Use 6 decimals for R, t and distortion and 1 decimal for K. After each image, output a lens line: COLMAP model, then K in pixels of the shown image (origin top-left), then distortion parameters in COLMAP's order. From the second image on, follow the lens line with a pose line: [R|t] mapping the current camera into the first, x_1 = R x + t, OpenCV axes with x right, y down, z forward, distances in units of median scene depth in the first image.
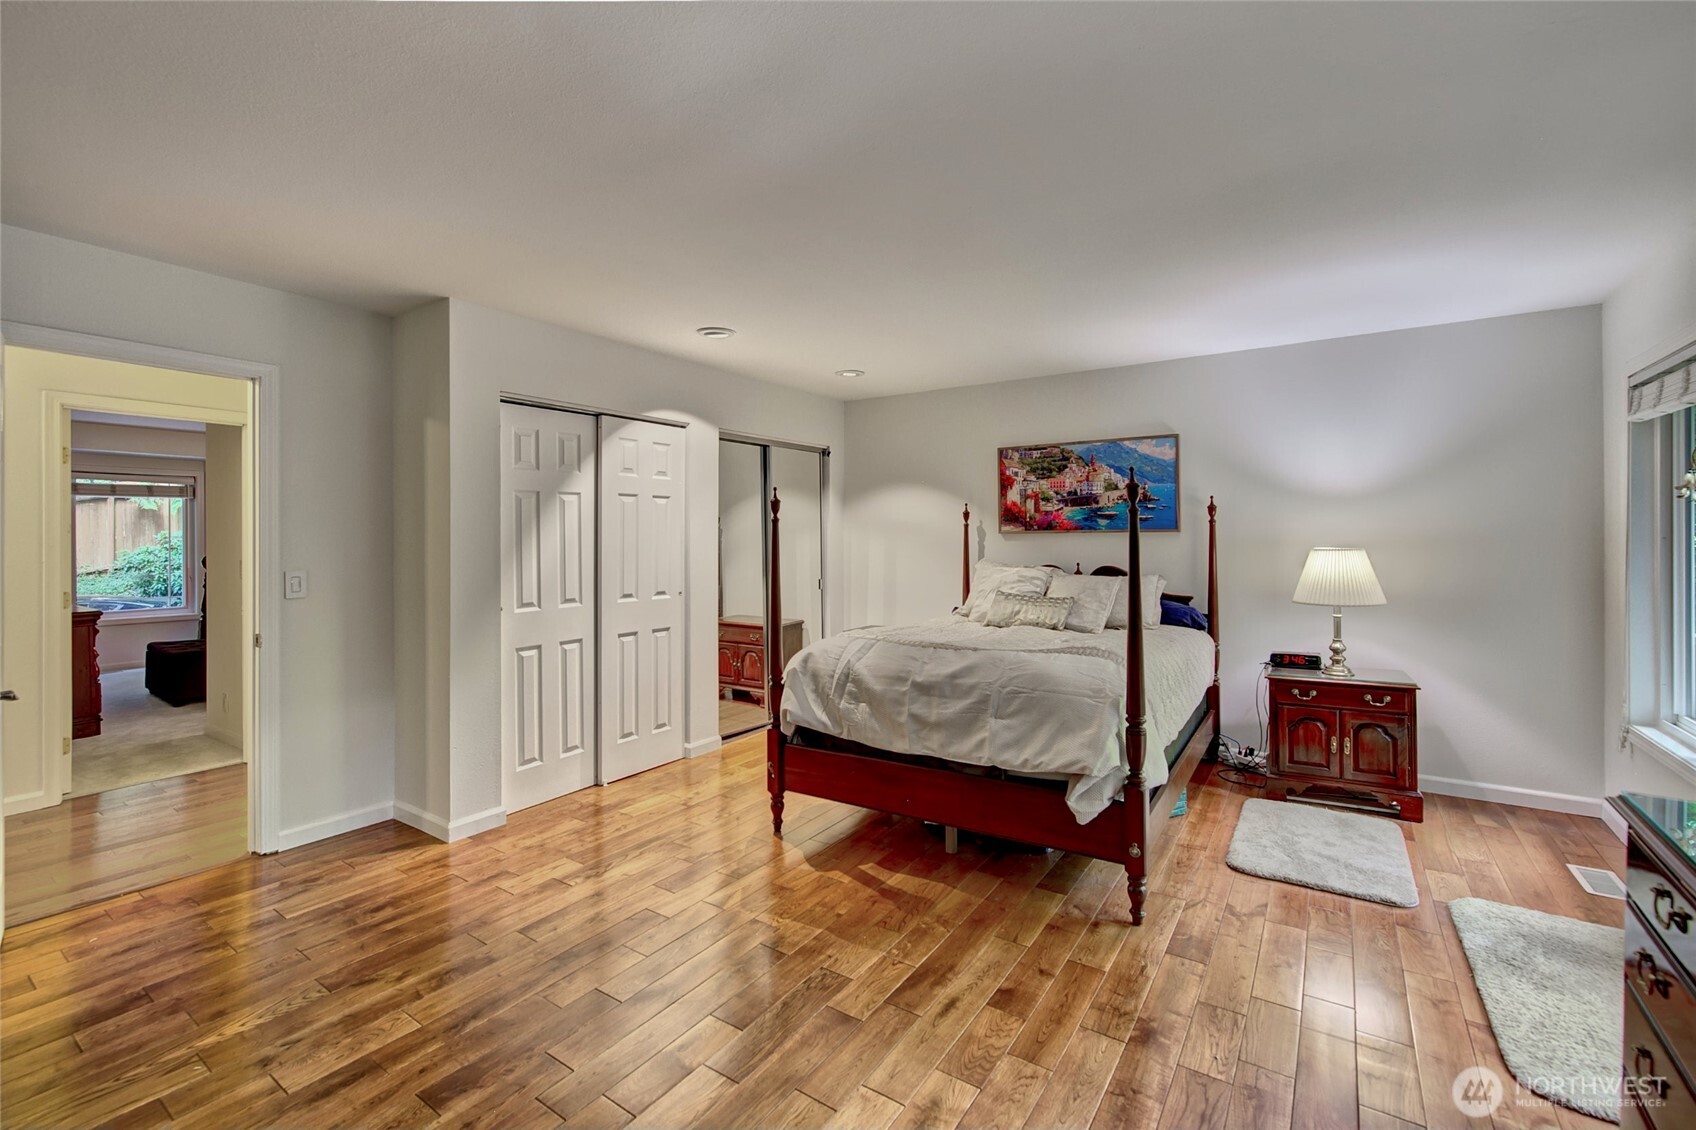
lens RADIAL K [[733.3, 0, 848.1], [0, 733.3, 543.5], [0, 0, 1]] dist [-0.014177, -0.000014]
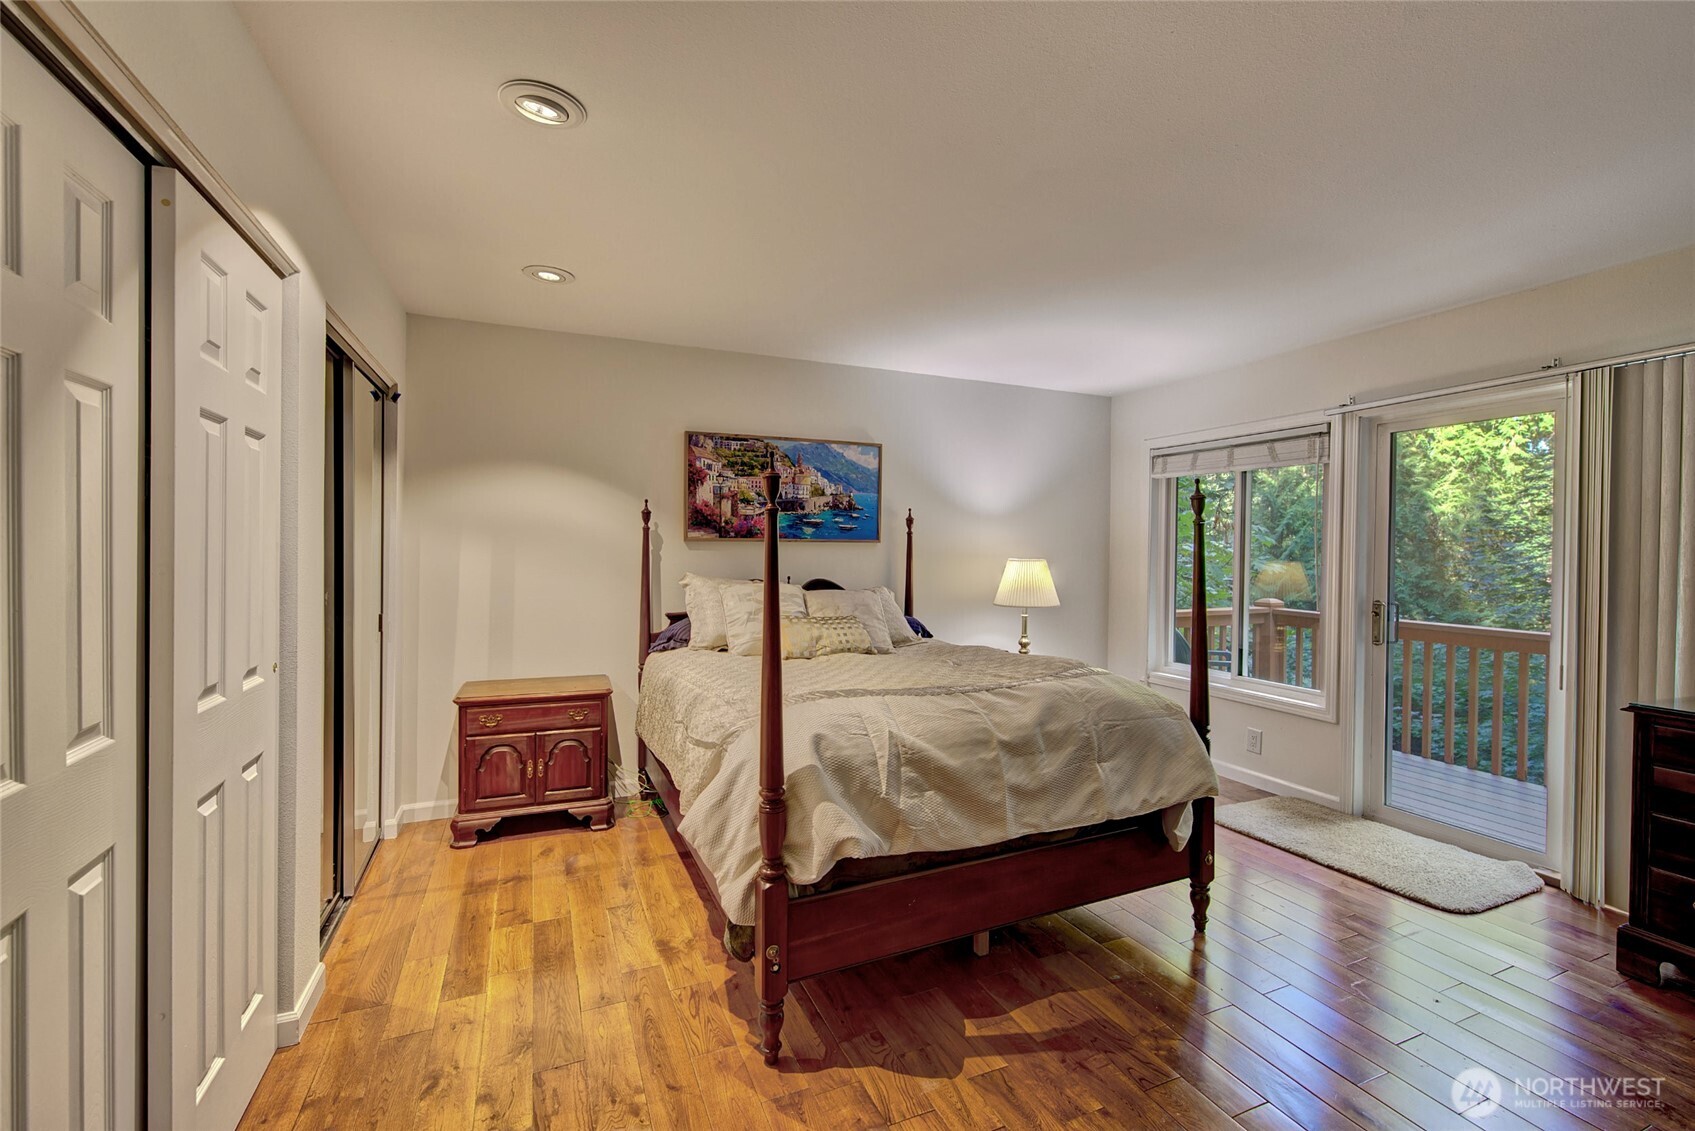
lens RADIAL K [[730.5, 0, 847.5], [0, 730.5, 565.5], [0, 0, 1]] dist [-0.002171, 0.000020]
pose [[0.540745, -0.009193, 0.841136, -0.390608], [-0.002302, 0.999920, 0.012408, 0.002759], [-0.841183, -0.008645, 0.540681, 0.476599]]
